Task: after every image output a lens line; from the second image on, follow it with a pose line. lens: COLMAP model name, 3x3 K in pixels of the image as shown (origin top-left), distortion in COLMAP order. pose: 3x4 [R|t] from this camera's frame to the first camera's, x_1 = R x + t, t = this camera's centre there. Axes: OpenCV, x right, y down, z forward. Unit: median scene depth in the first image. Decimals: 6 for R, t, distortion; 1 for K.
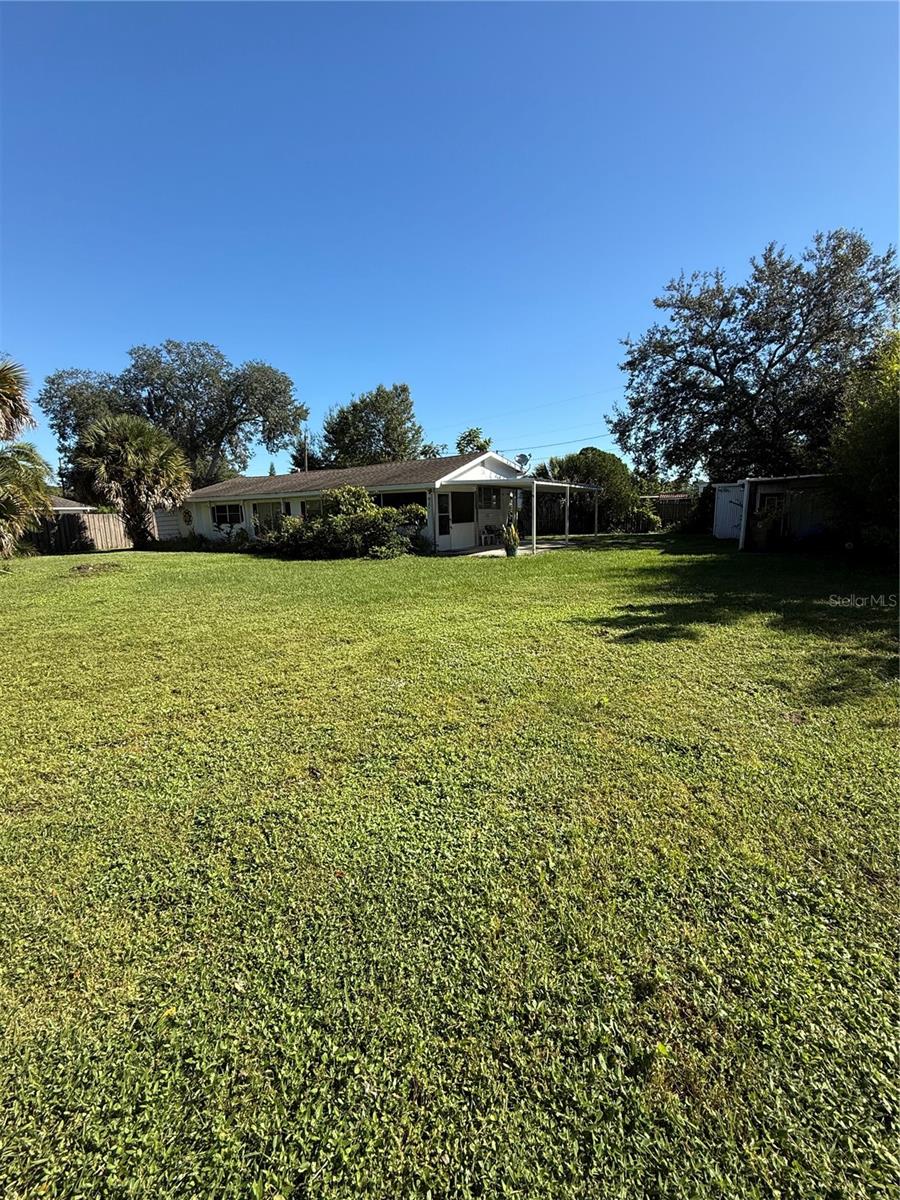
lens RADIAL K [[487.3, 0, 450.0], [0, 487.3, 600.0], [0, 0, 1]] dist [-0.000374, -0.000001]
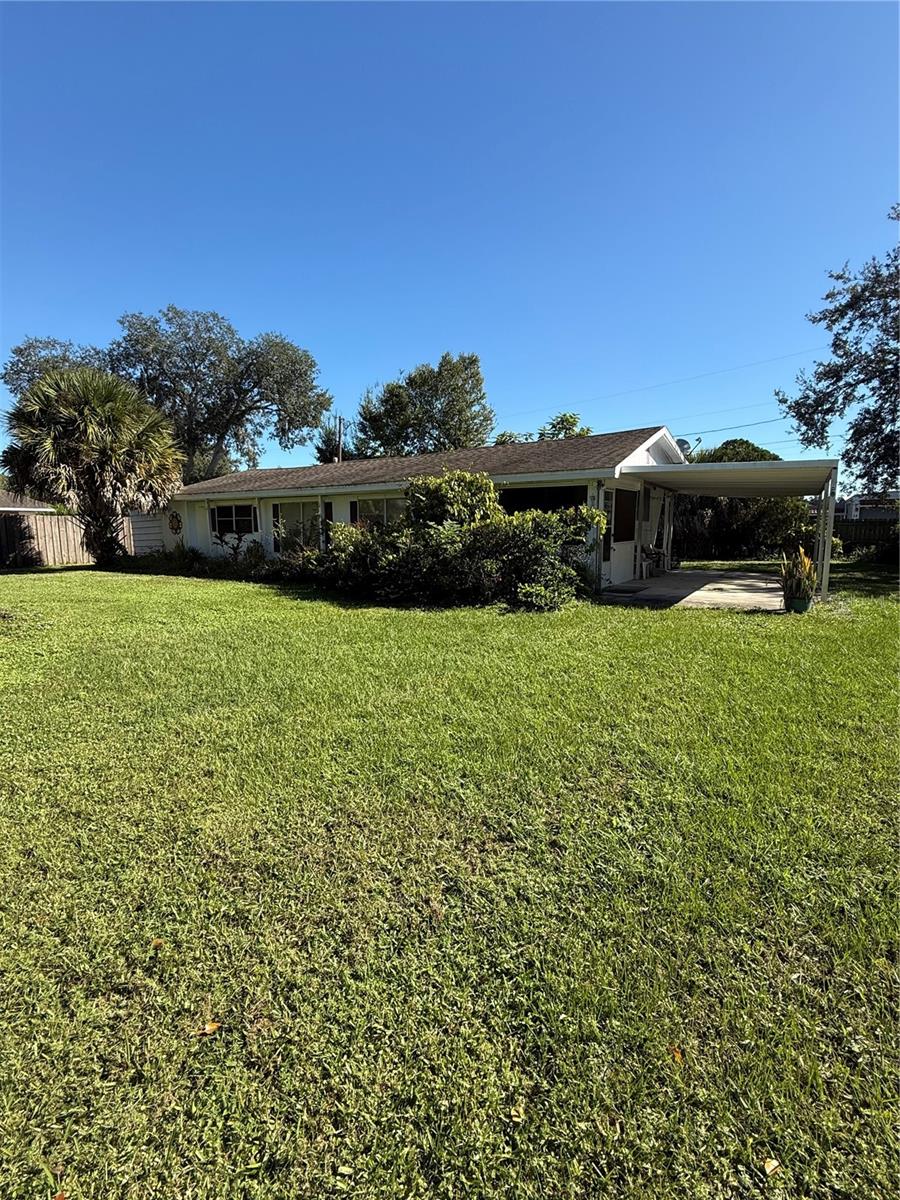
lens RADIAL K [[527.5, 0, 450.0], [0, 527.5, 600.0], [0, 0, 1]] dist [-0.001388, -0.000137]
pose [[0.999409, 0.026529, -0.021841, -0.138355], [-0.027400, 0.998801, -0.040565, -0.043685], [0.020739, 0.041140, 0.998938, 0.282498]]
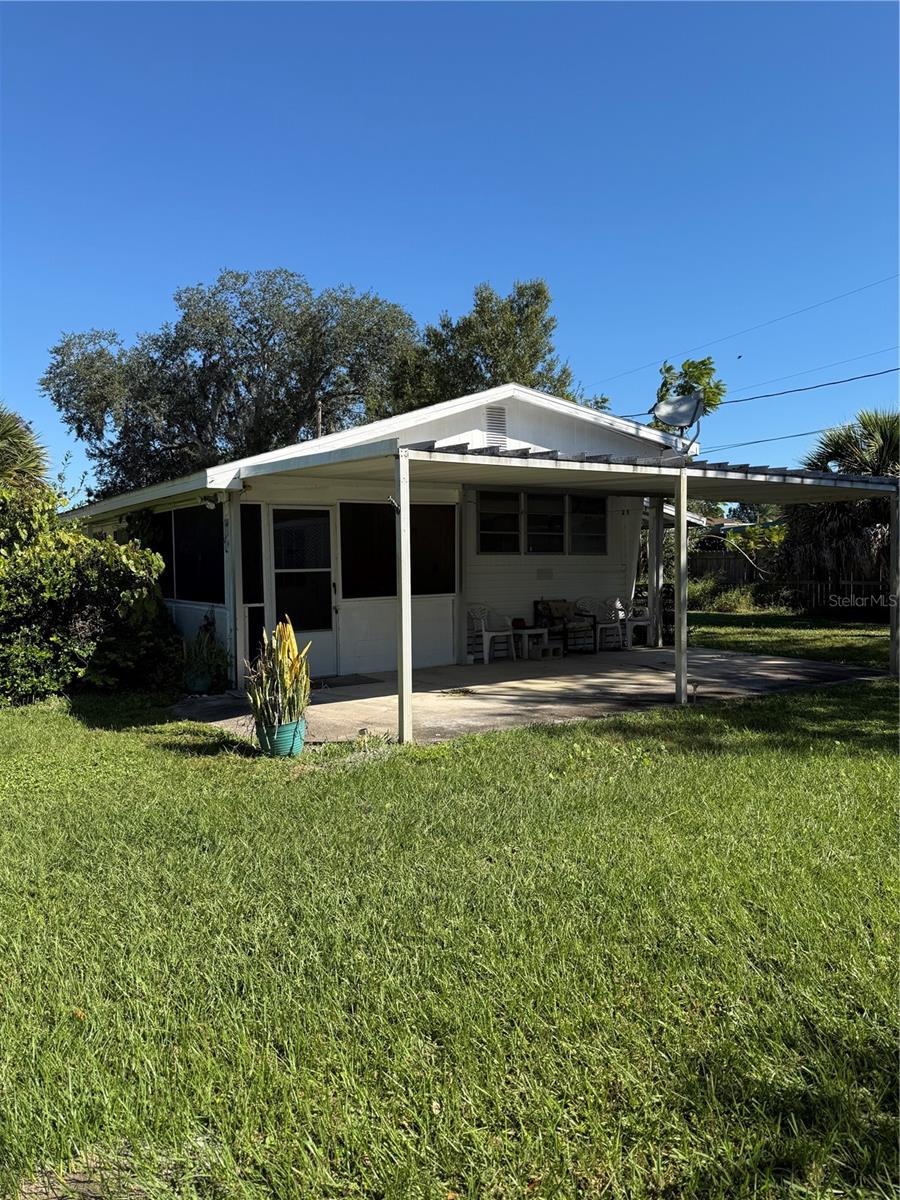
lens RADIAL K [[829.2, 0, 450.0], [0, 829.2, 600.0], [0, 0, 1]] dist [0.005866, 0.001380]
pose [[0.910535, 0.035262, -0.411925, 0.235357], [-0.083128, 0.991623, -0.098864, -0.082271], [0.404988, 0.124262, 0.905838, 0.404048]]
